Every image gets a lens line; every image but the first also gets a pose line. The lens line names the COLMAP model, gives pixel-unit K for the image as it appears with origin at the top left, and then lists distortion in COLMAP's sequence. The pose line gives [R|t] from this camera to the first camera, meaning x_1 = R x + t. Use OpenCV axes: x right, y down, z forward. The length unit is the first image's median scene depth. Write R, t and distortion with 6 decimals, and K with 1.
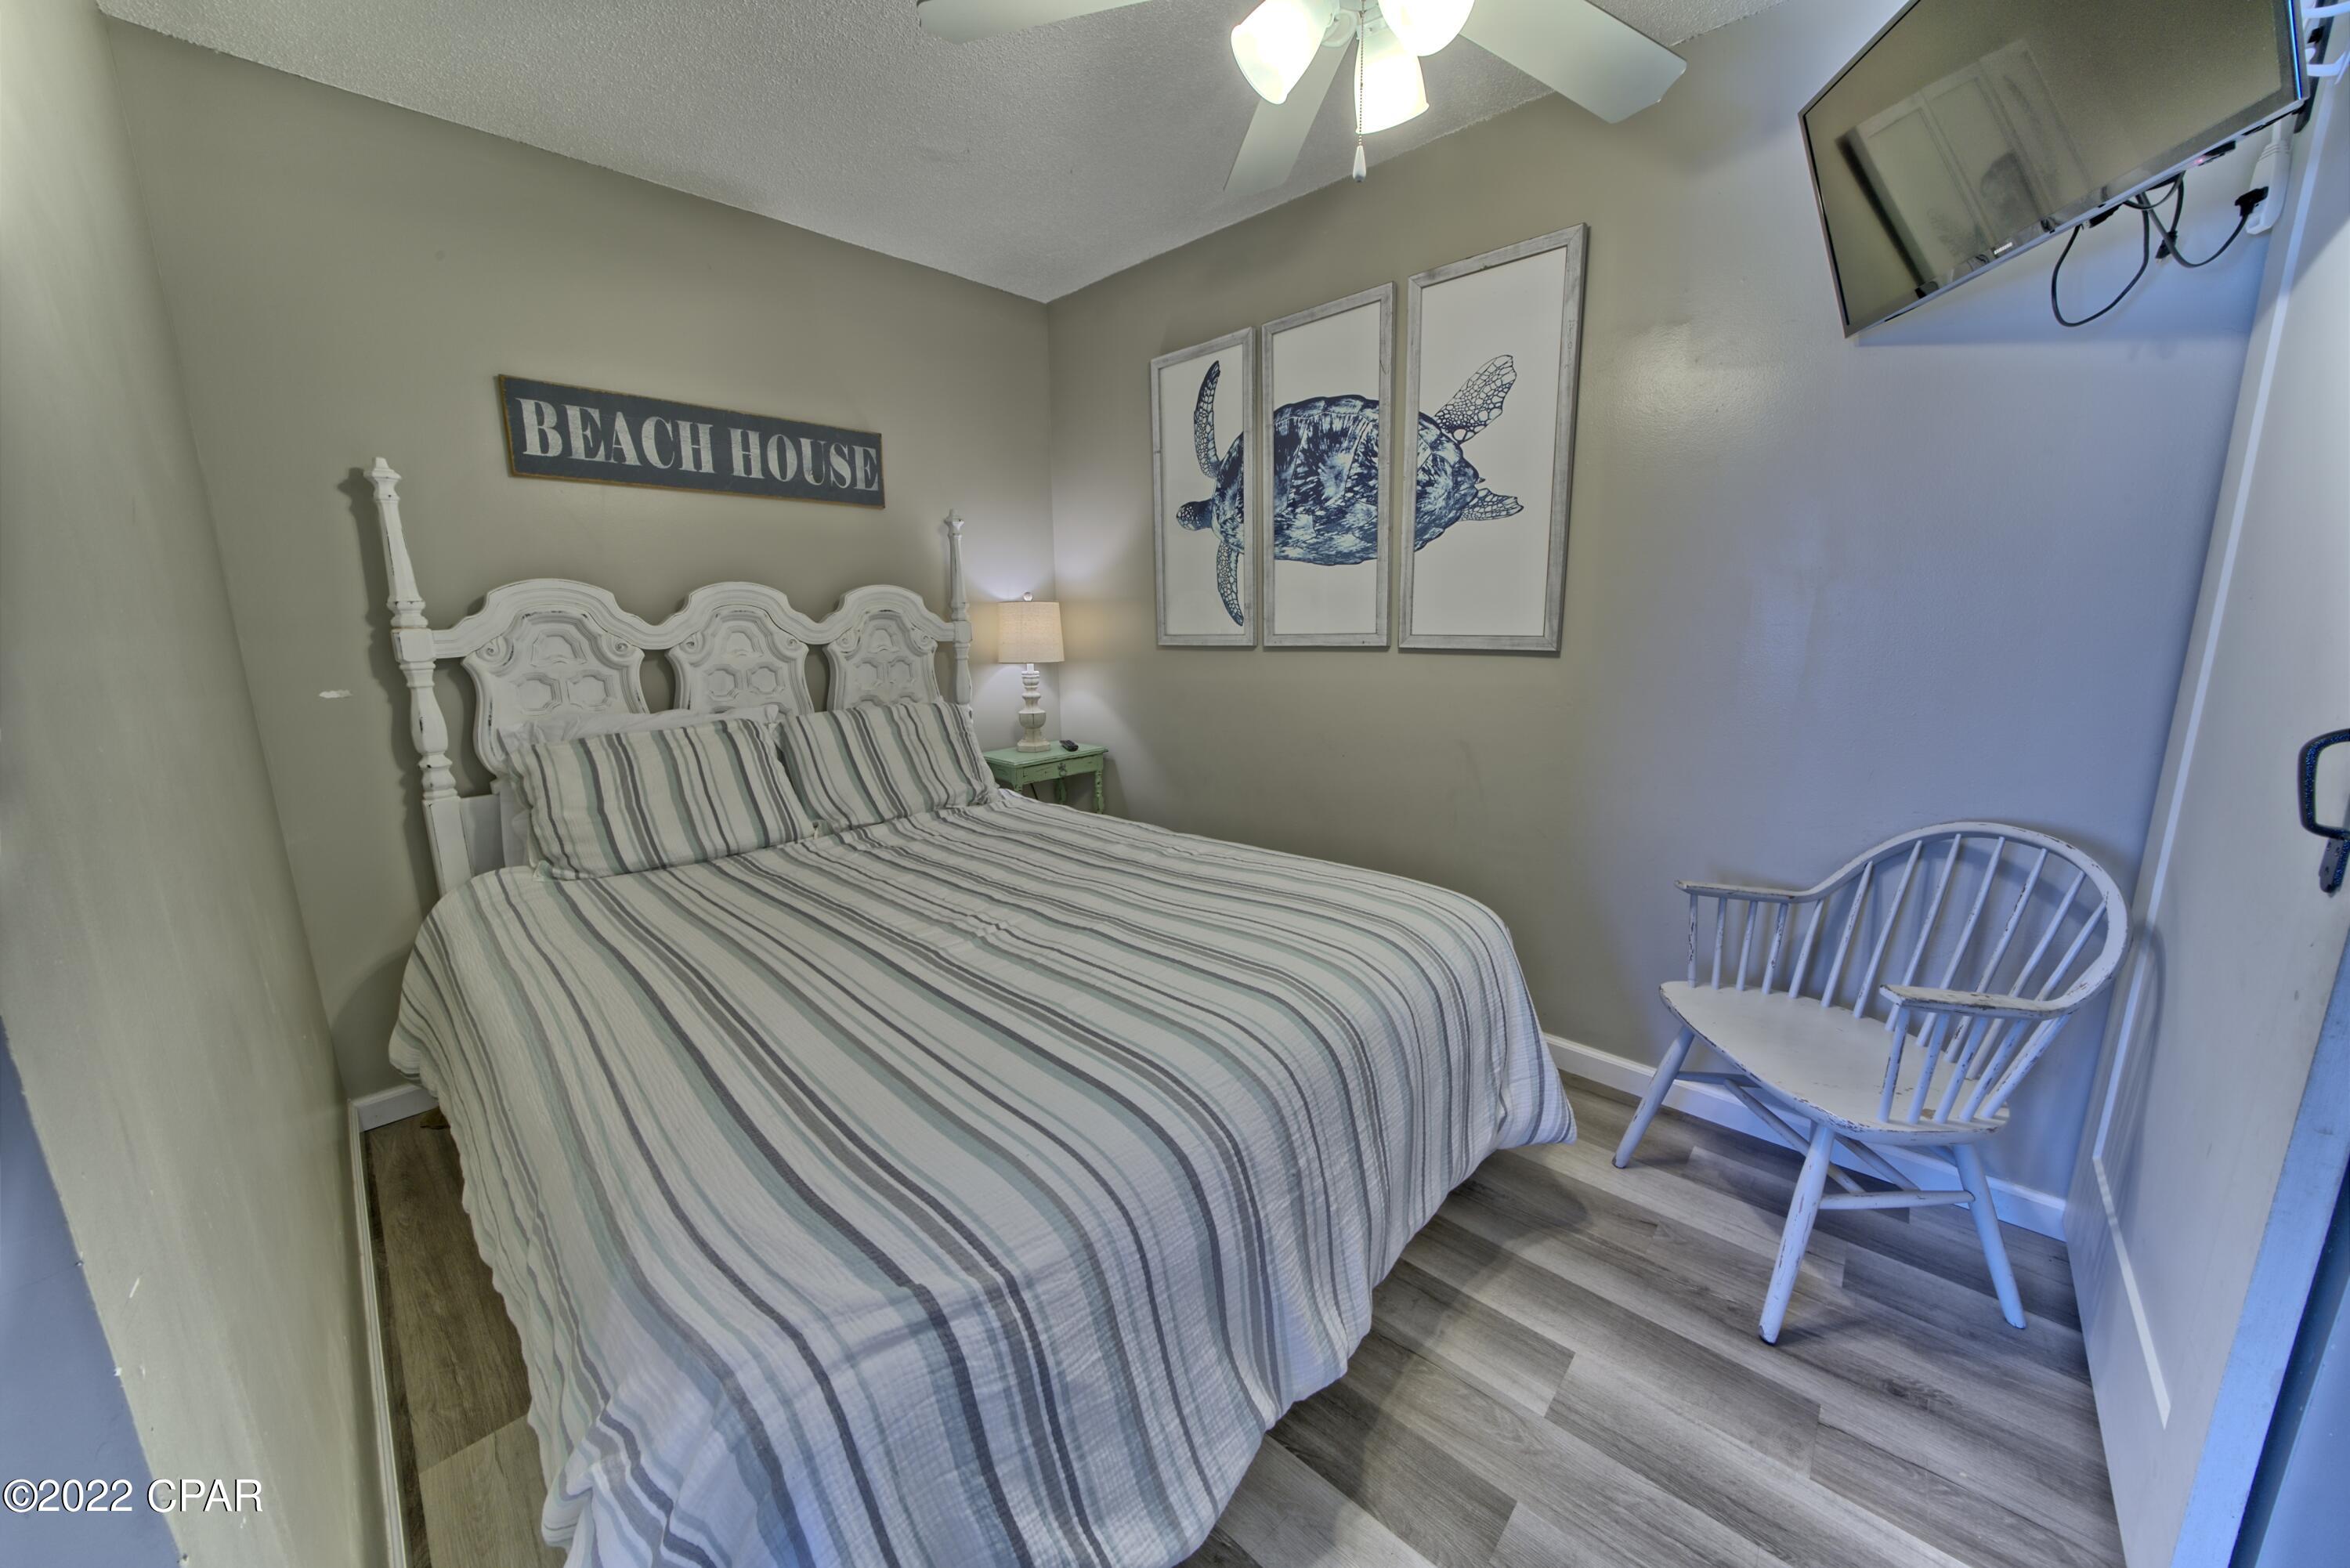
lens RADIAL K [[812.5, 0, 1170.9], [0, 812.5, 783.6], [0, 0, 1]] dist [-0.025131, 0.002354]
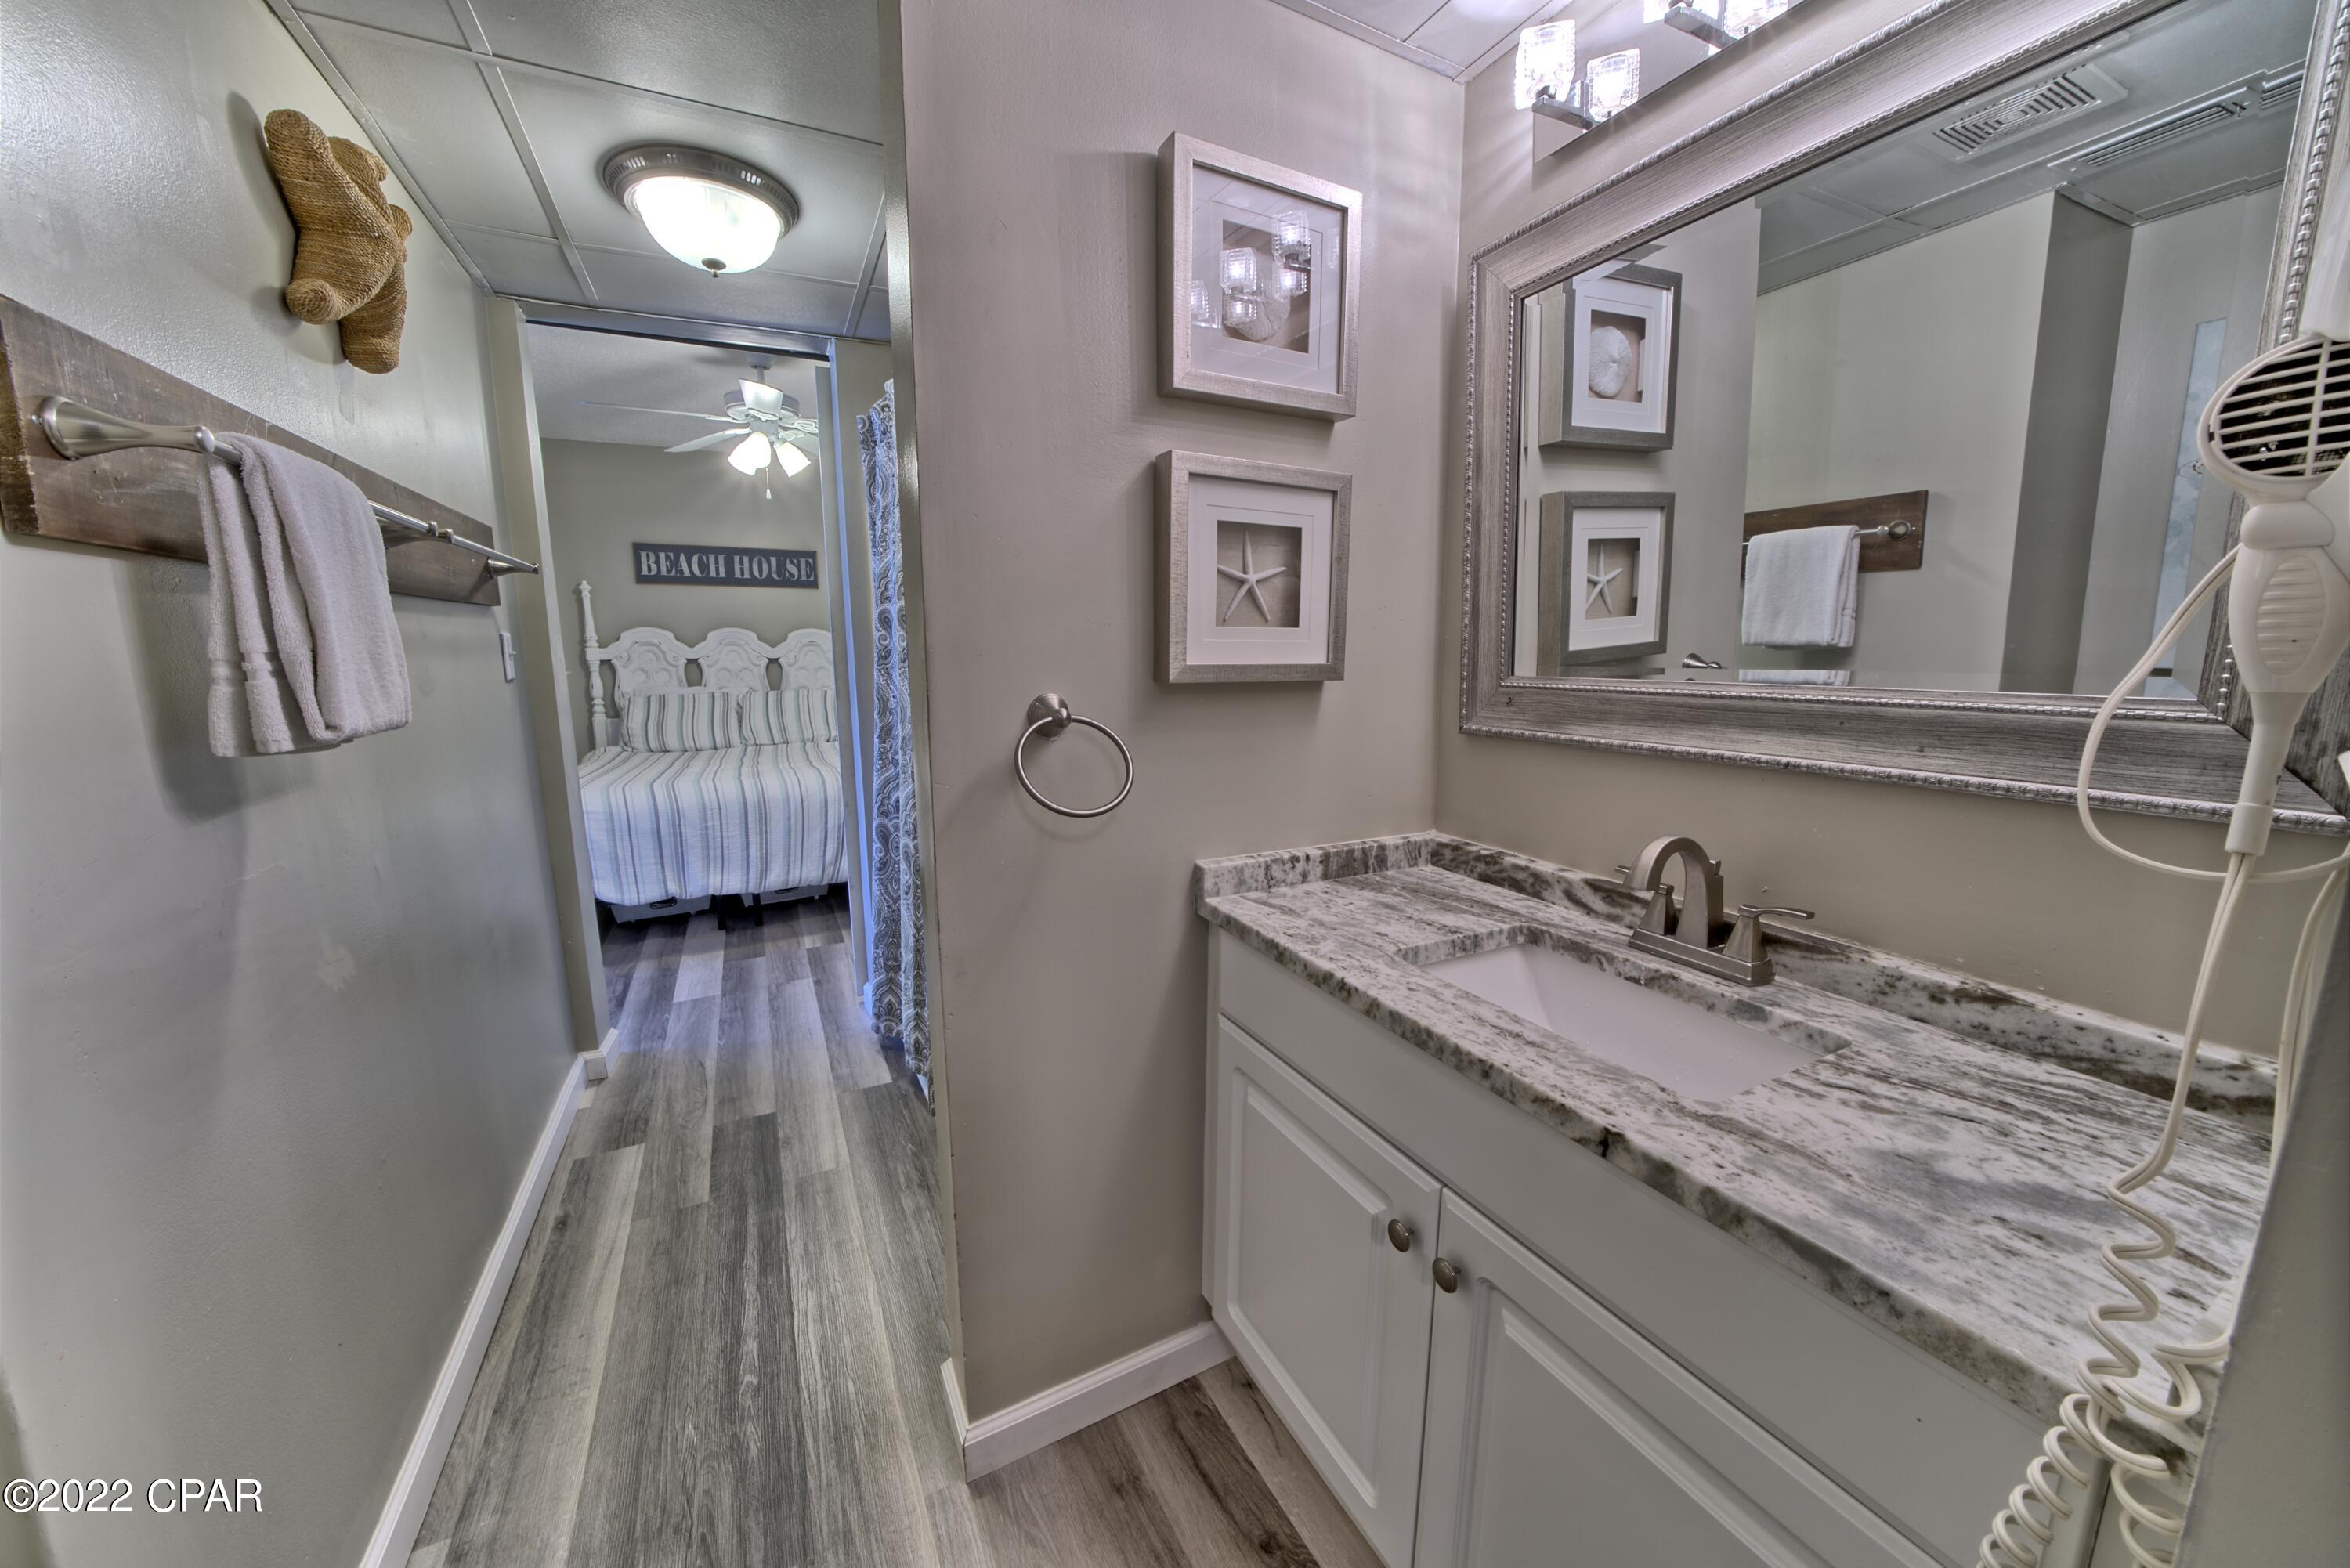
lens RADIAL K [[812.5, 0, 1181.9], [0, 812.5, 787.2], [0, 0, 1]] dist [-0.025131, 0.002354]
pose [[0.944148, 0.070583, -0.321874, 1.523087], [-0.078759, 0.996816, -0.012435, 0.118848], [0.319972, 0.037091, 0.946701, -0.720139]]
